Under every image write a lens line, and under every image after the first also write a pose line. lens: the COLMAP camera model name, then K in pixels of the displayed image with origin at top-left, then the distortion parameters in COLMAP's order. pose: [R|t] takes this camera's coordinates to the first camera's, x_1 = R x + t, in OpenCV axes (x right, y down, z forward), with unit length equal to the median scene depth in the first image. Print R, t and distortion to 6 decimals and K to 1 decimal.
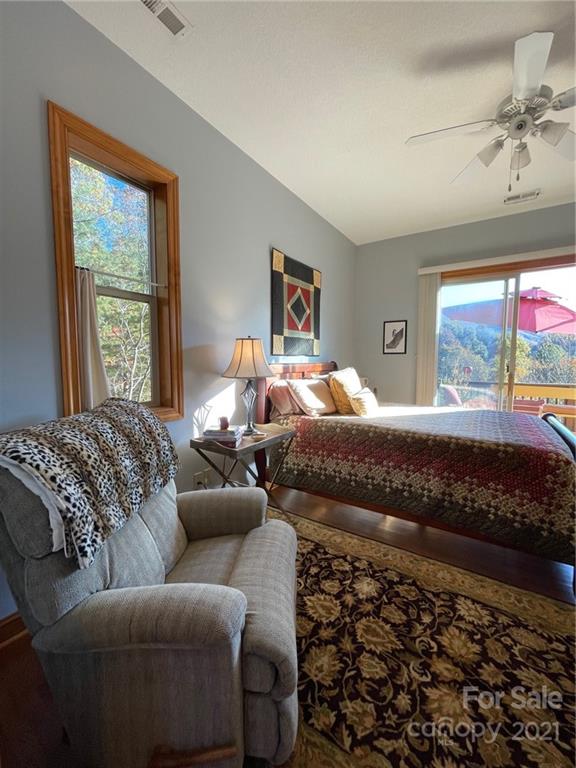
lens RADIAL K [[313.9, 0, 284.6], [0, 313.9, 381.7], [0, 0, 1]] dist [-0.004360, -0.000035]
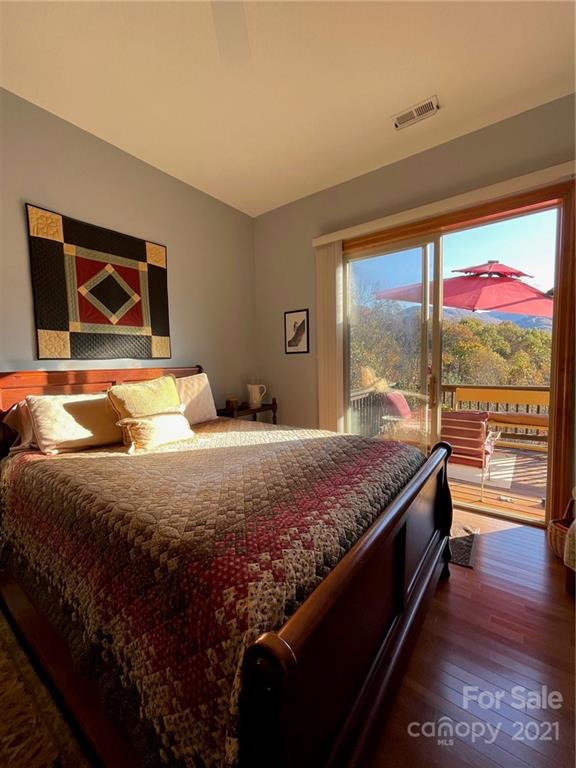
lens RADIAL K [[313.9, 0, 284.6], [0, 313.9, 381.7], [0, 0, 1]] dist [-0.004360, -0.000035]
pose [[0.997820, -0.015354, -0.064183, 0.463127], [0.015023, 0.999871, -0.005634, -0.019554], [0.064261, 0.004657, 0.997922, 0.290208]]
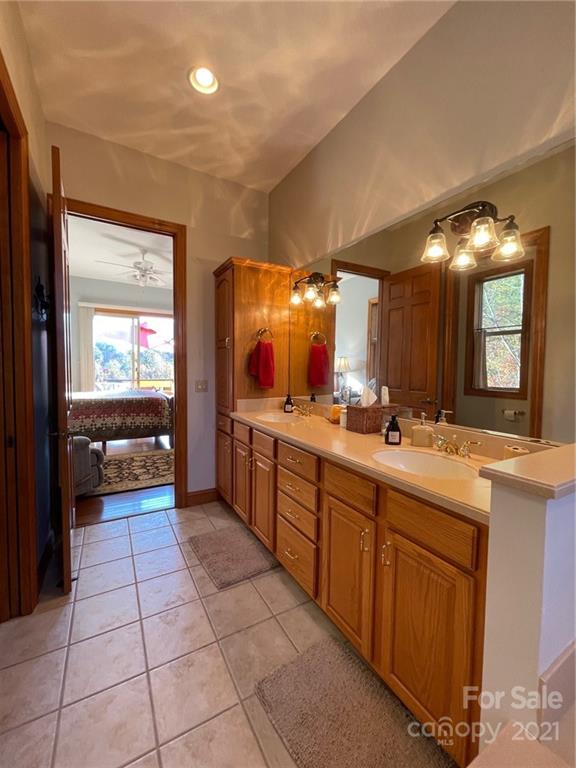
lens RADIAL K [[313.9, 0, 284.6], [0, 313.9, 381.7], [0, 0, 1]] dist [-0.004360, -0.000035]
pose [[0.457283, -0.046969, 0.888080, -0.511881], [0.055555, 0.998163, 0.024185, 0.036442], [-0.887585, 0.038278, 0.459052, -0.586672]]
